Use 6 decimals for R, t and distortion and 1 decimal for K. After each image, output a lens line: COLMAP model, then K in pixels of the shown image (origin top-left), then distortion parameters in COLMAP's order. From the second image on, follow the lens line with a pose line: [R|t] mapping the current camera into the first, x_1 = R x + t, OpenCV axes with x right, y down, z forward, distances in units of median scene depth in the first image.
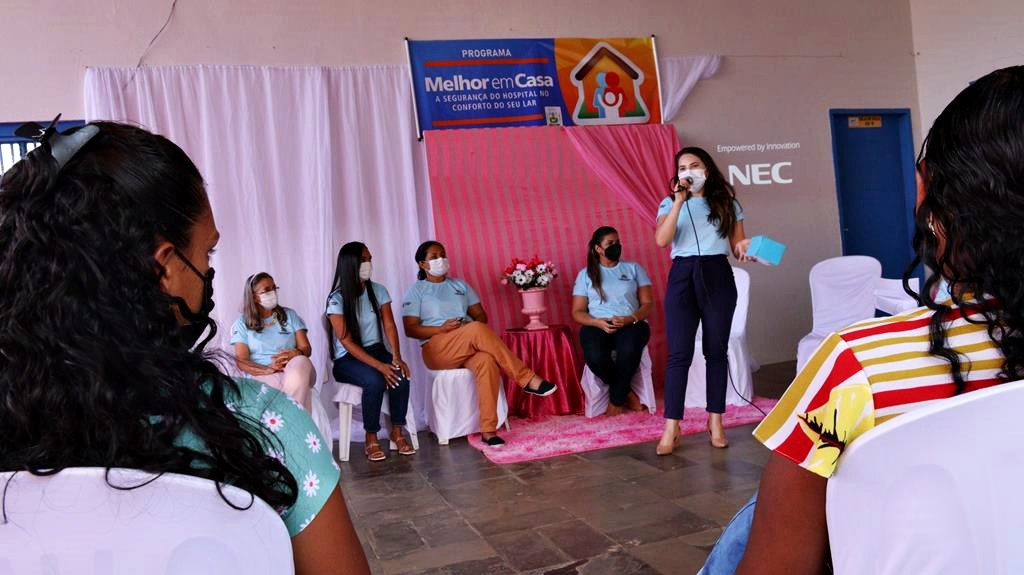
lens RADIAL K [[794.4, 0, 516.6], [0, 794.4, 289.5], [0, 0, 1]] dist [-0.130267, 0.106939]
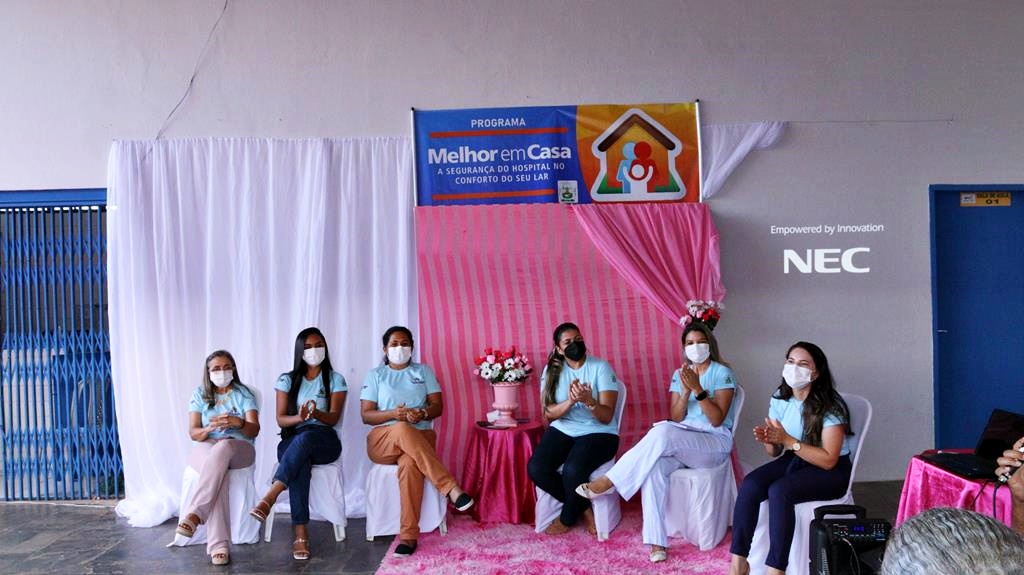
lens RADIAL K [[794.4, 0, 507.4], [0, 794.4, 294.3], [0, 0, 1]] dist [-0.130267, 0.106939]
pose [[0.951200, 0.075851, -0.299108, 0.272884], [-0.078232, 0.996927, 0.004025, -0.100337], [0.298494, 0.019571, 0.954211, 0.101990]]
